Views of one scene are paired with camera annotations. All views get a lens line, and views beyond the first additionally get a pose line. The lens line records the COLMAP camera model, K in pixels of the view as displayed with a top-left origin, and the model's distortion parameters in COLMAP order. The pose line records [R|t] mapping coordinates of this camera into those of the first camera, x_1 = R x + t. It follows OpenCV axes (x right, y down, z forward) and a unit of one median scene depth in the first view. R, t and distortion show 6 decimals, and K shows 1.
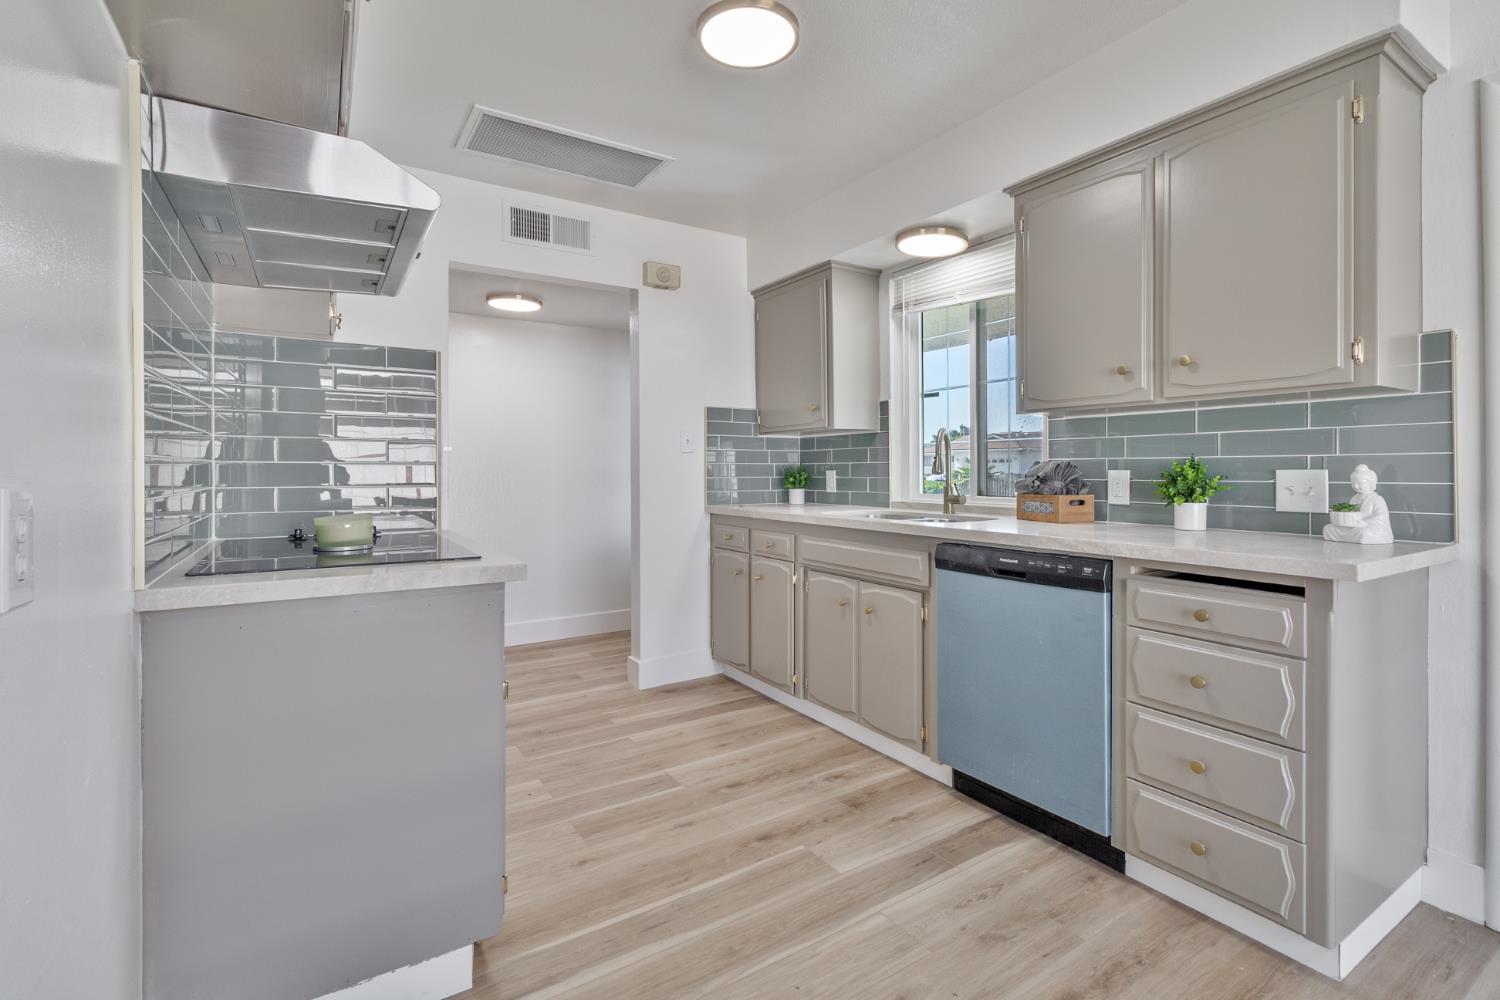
lens RADIAL K [[688.3, 0, 752.5], [0, 688.3, 477.6], [0, 0, 1]] dist [0.000423, 0.000916]
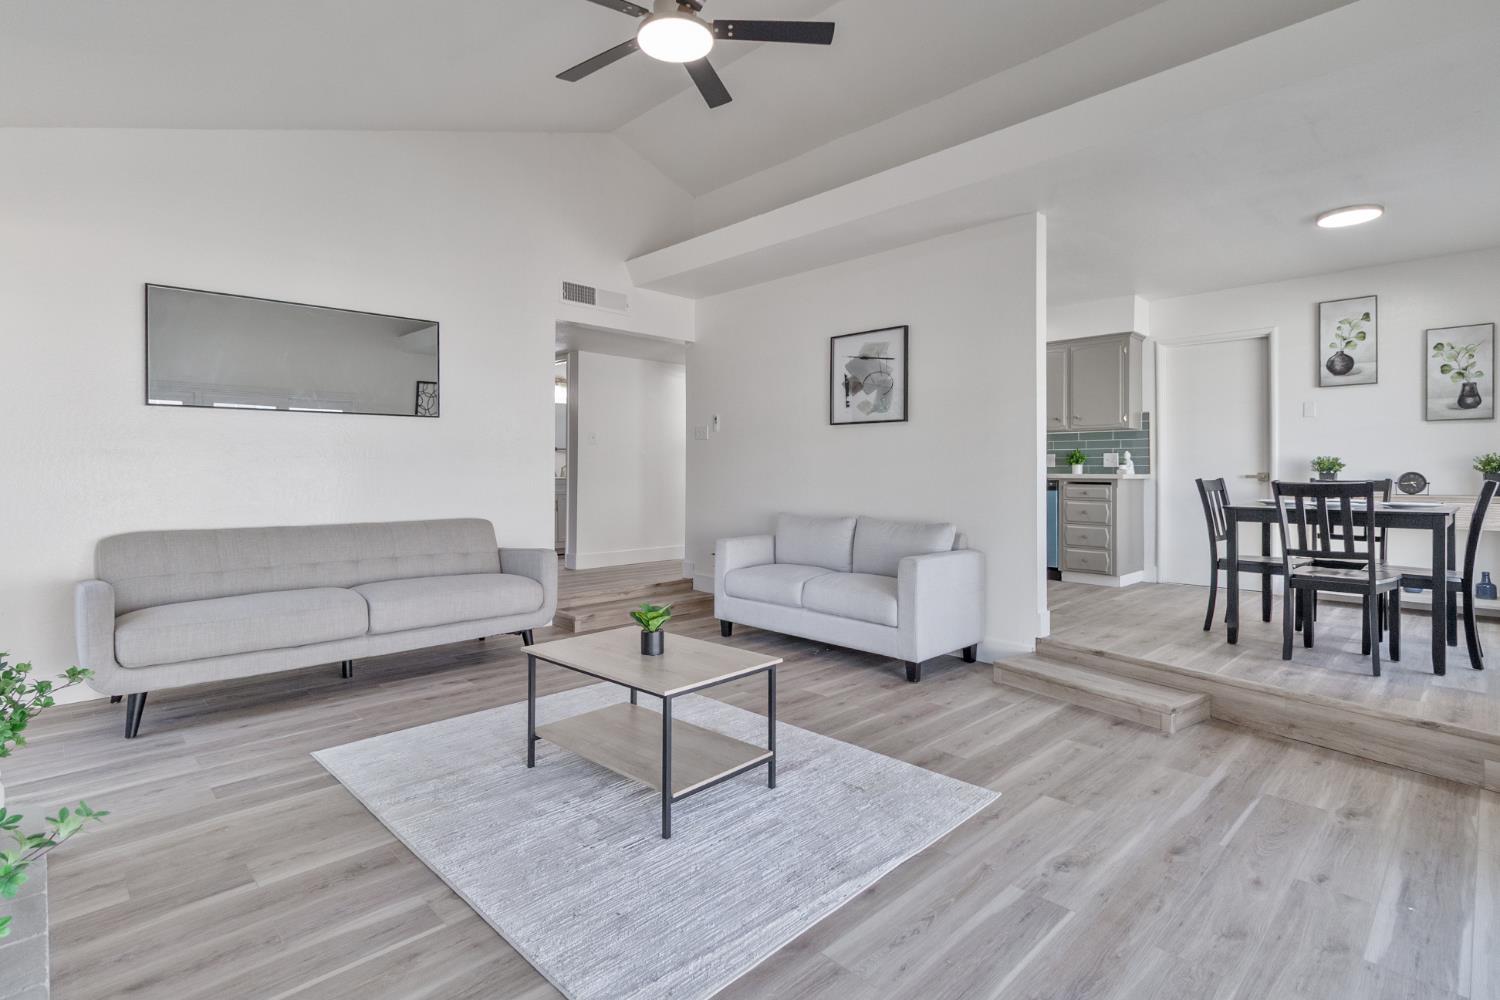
lens RADIAL K [[736.7, 0, 735.2], [0, 736.7, 466.9], [0, 0, 1]] dist [0.011768, 0.000703]
pose [[0.979655, 0.009503, 0.200466, -1.221407], [-0.006578, 0.999862, -0.015255, 0.090254], [-0.200583, 0.013626, 0.979582, -1.535909]]
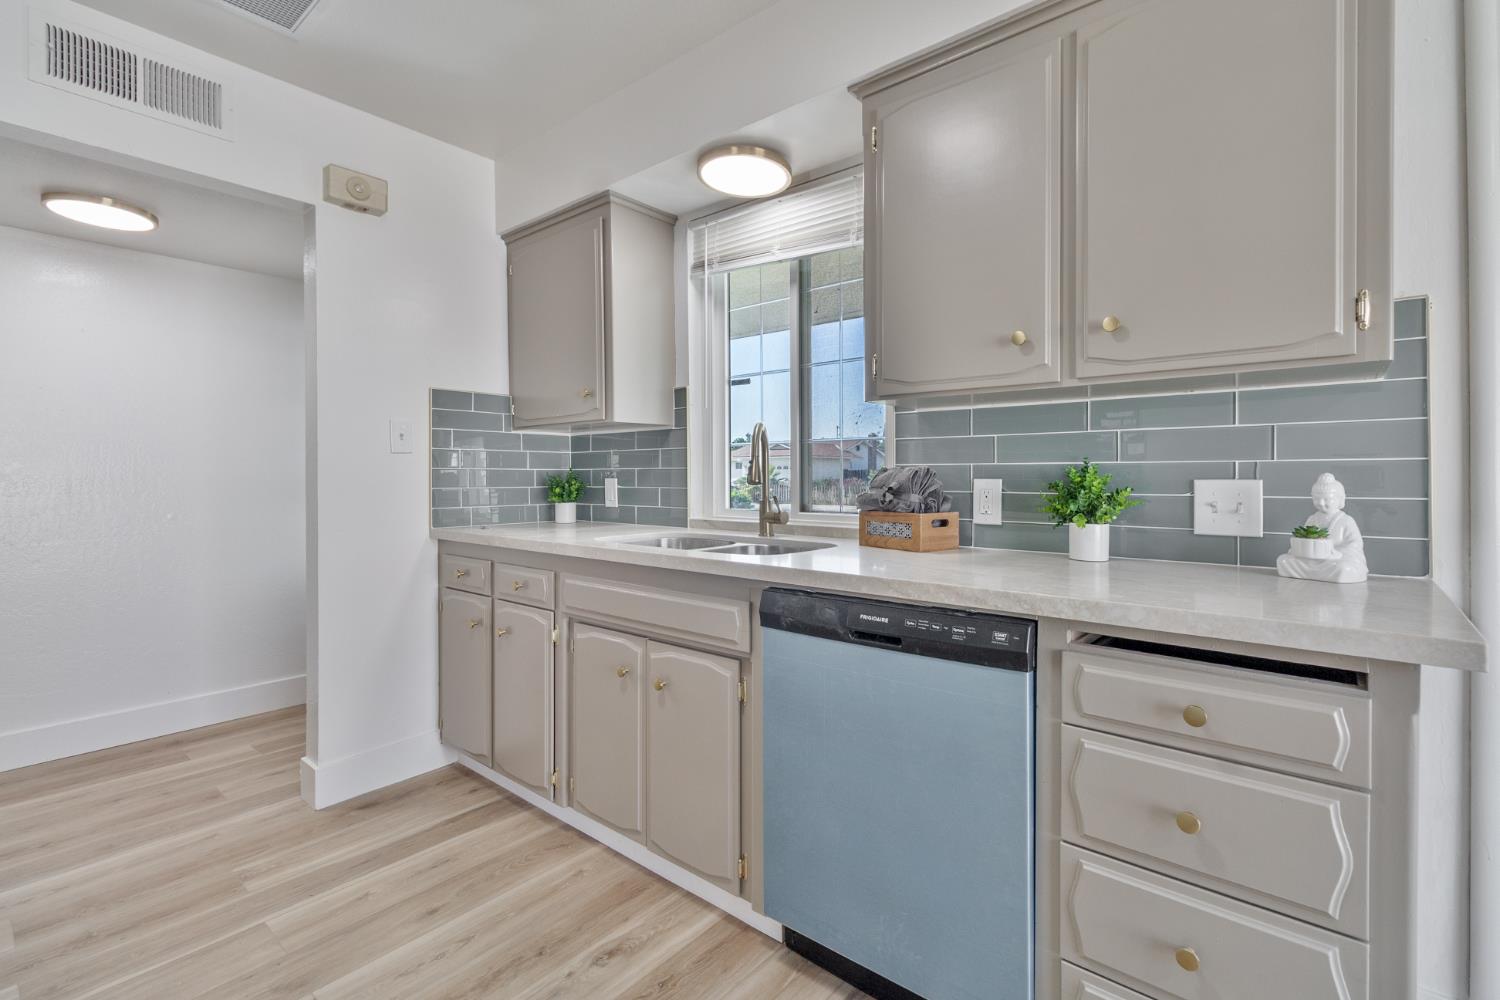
lens RADIAL K [[688.3, 0, 747.4], [0, 688.3, 479.7], [0, 0, 1]] dist [0.000423, 0.000916]
pose [[0.957173, 0.000830, 0.289515, 0.056894], [0.001082, 0.999979, -0.006445, -0.005785], [-0.289514, 0.006482, 0.957152, 0.343125]]
